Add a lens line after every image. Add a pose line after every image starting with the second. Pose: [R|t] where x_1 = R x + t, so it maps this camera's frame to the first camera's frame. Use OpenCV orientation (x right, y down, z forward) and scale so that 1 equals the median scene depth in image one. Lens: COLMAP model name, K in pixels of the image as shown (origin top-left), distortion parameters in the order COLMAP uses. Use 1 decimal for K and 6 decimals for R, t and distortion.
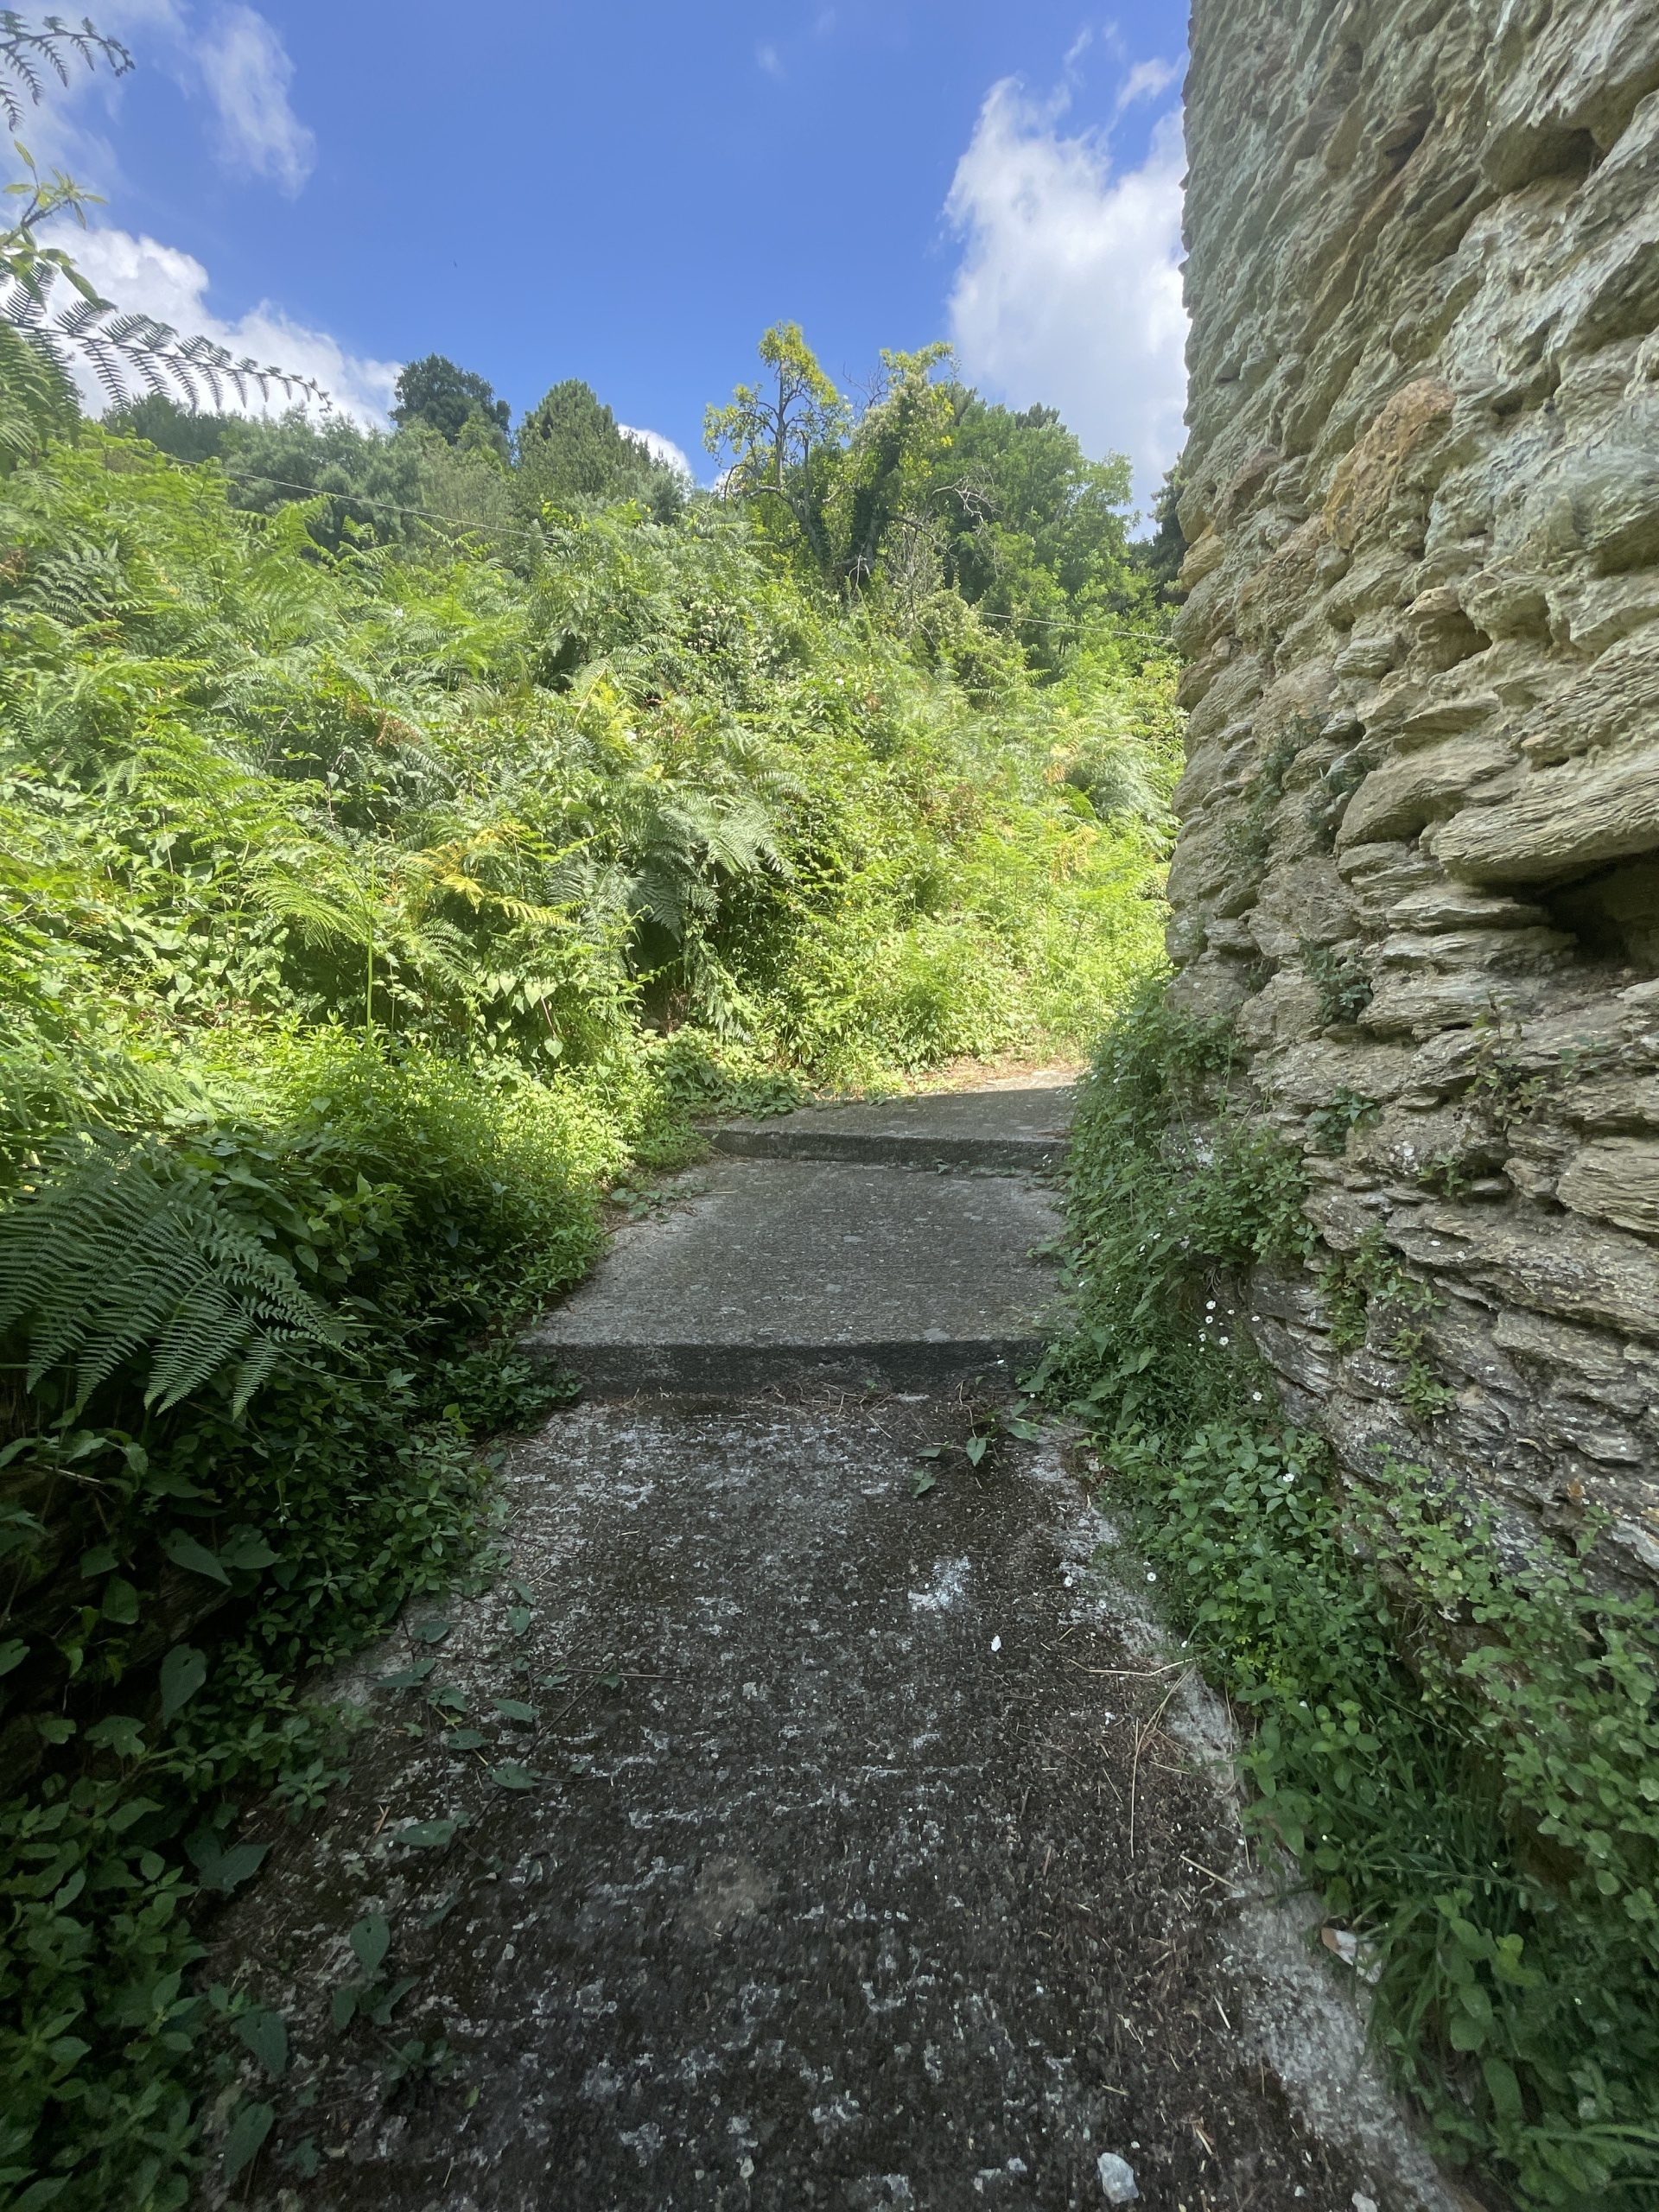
lens RADIAL K [[891.8, 0, 825.8], [0, 891.8, 1094.4], [0, 0, 1]] dist [-0.002229, 0.000491]
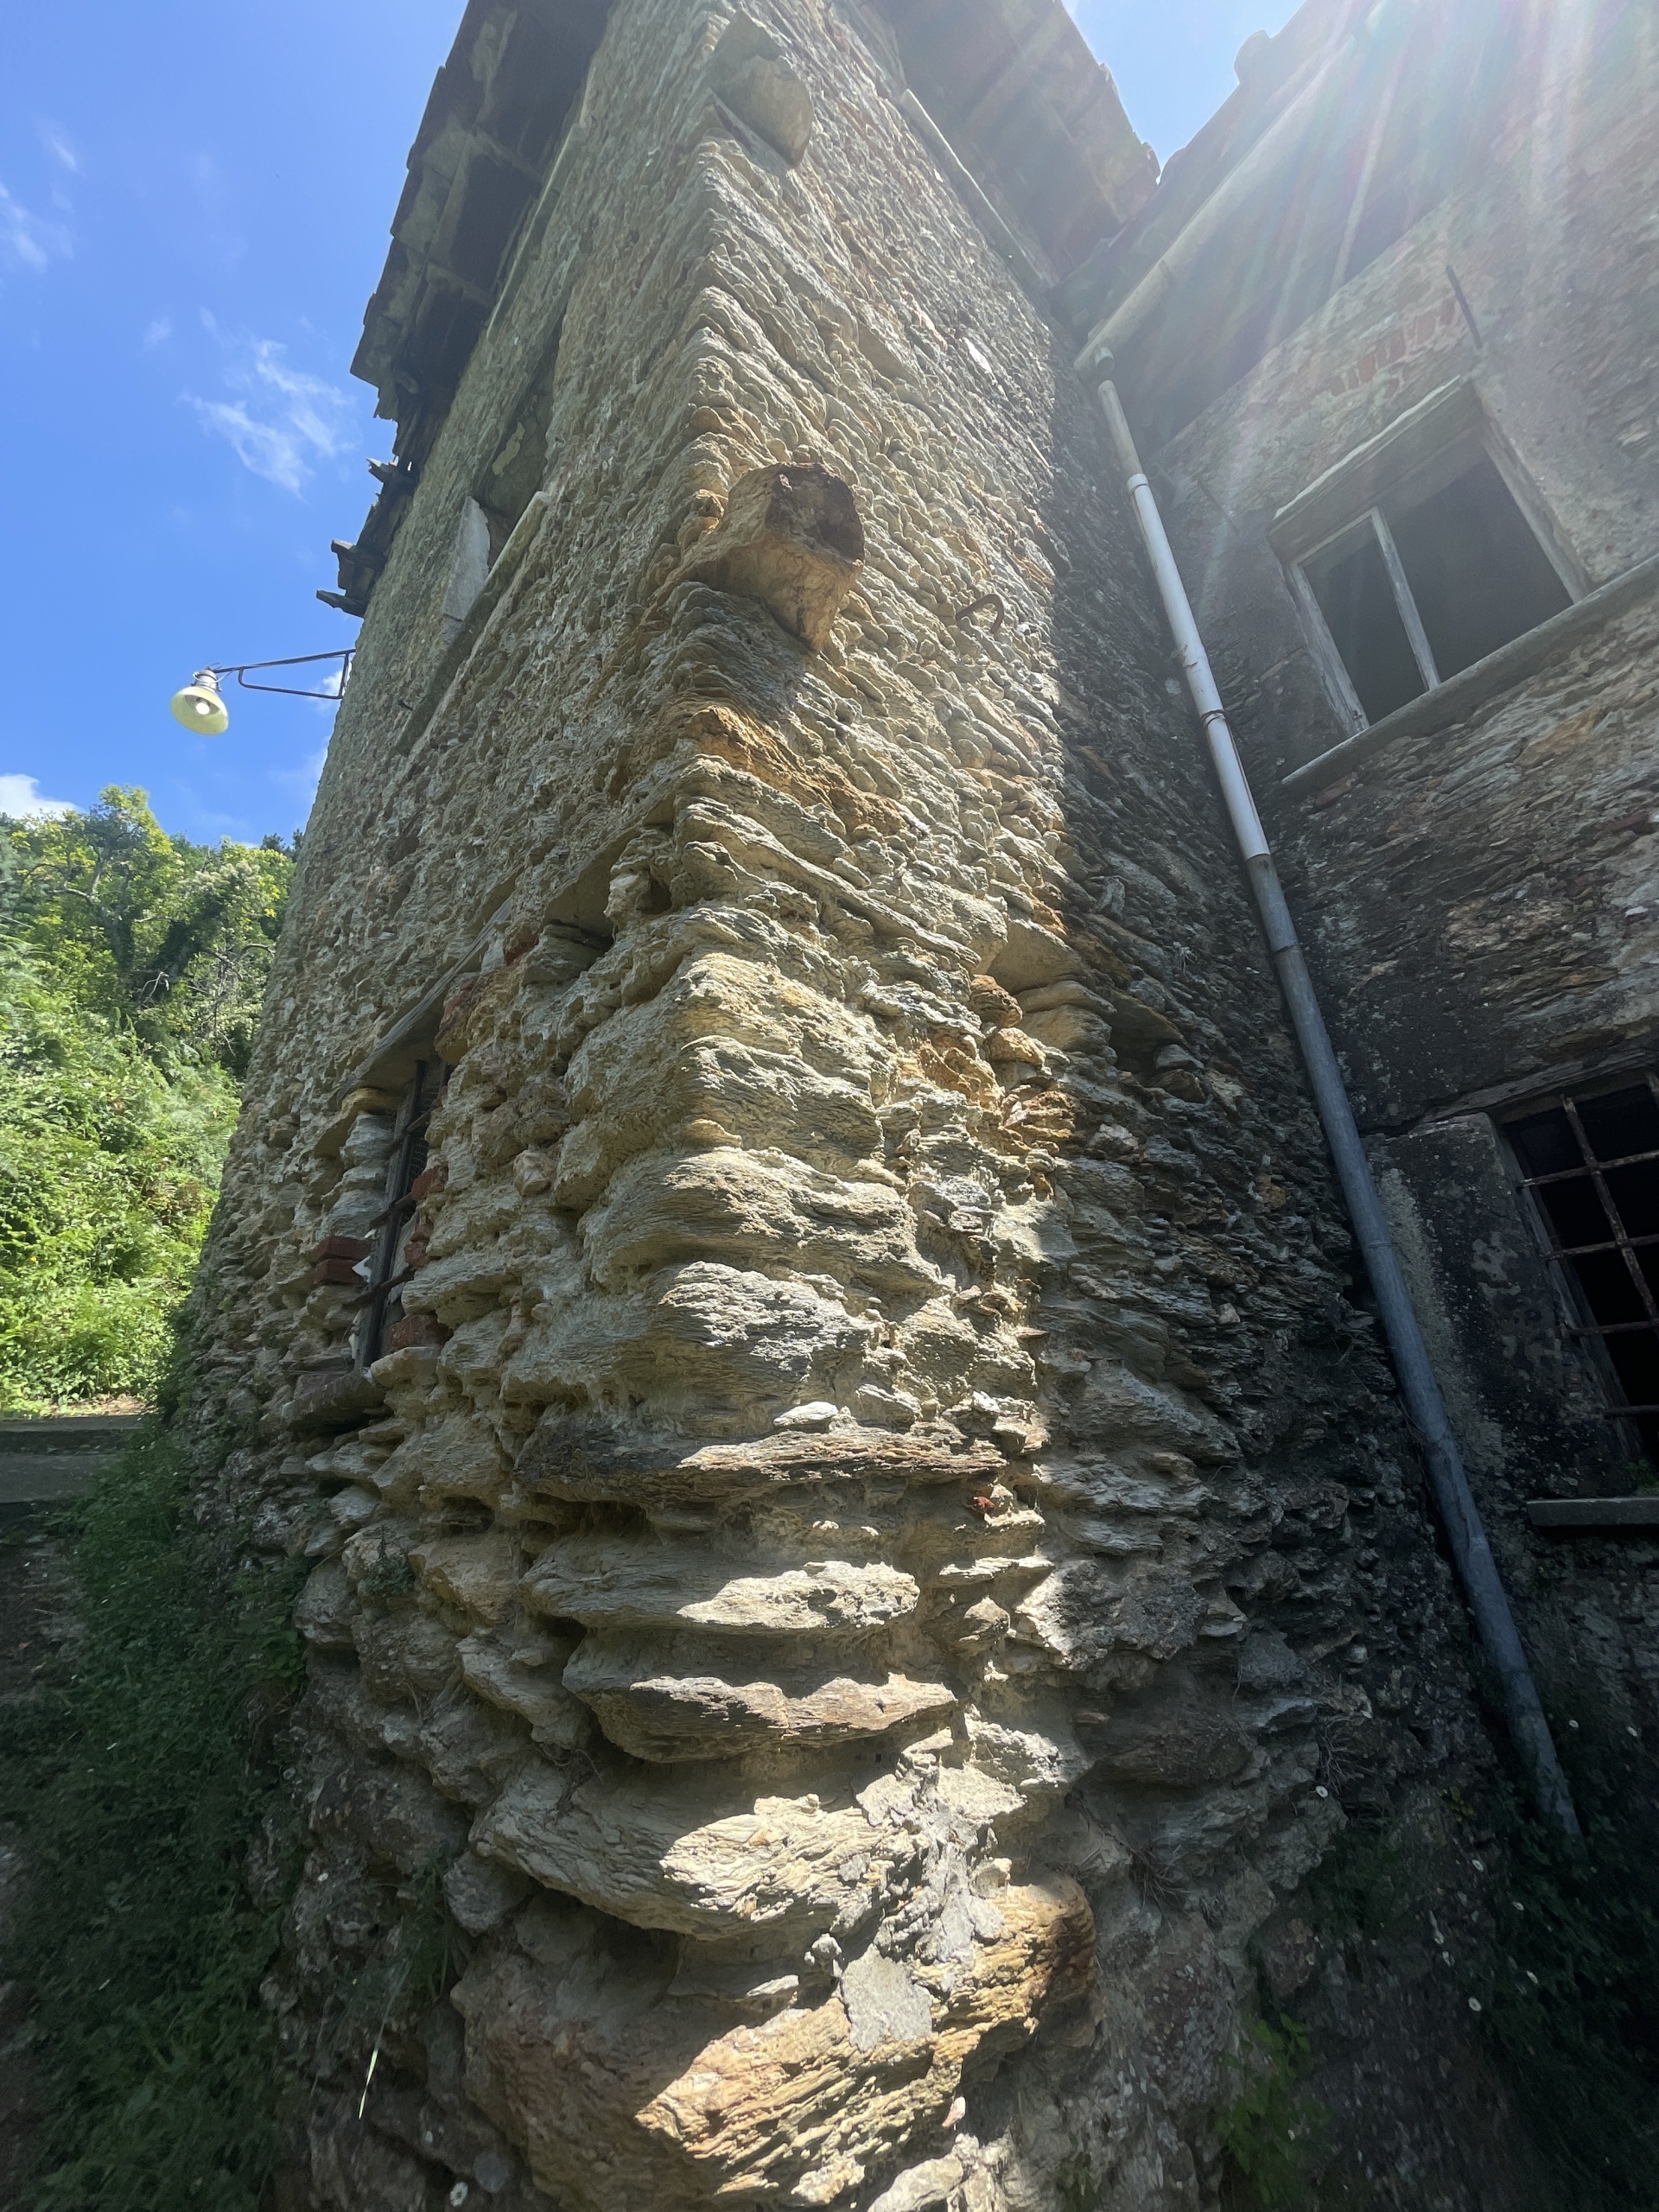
lens RADIAL K [[880.5, 0, 835.3], [0, 880.5, 1094.6], [0, 0, 1]] dist [0.000090, -0.000631]
pose [[0.750054, 0.225960, 0.621579, 0.046121], [0.072620, 0.906007, -0.416987, 0.161015], [-0.657377, 0.357902, 0.663145, -0.598078]]
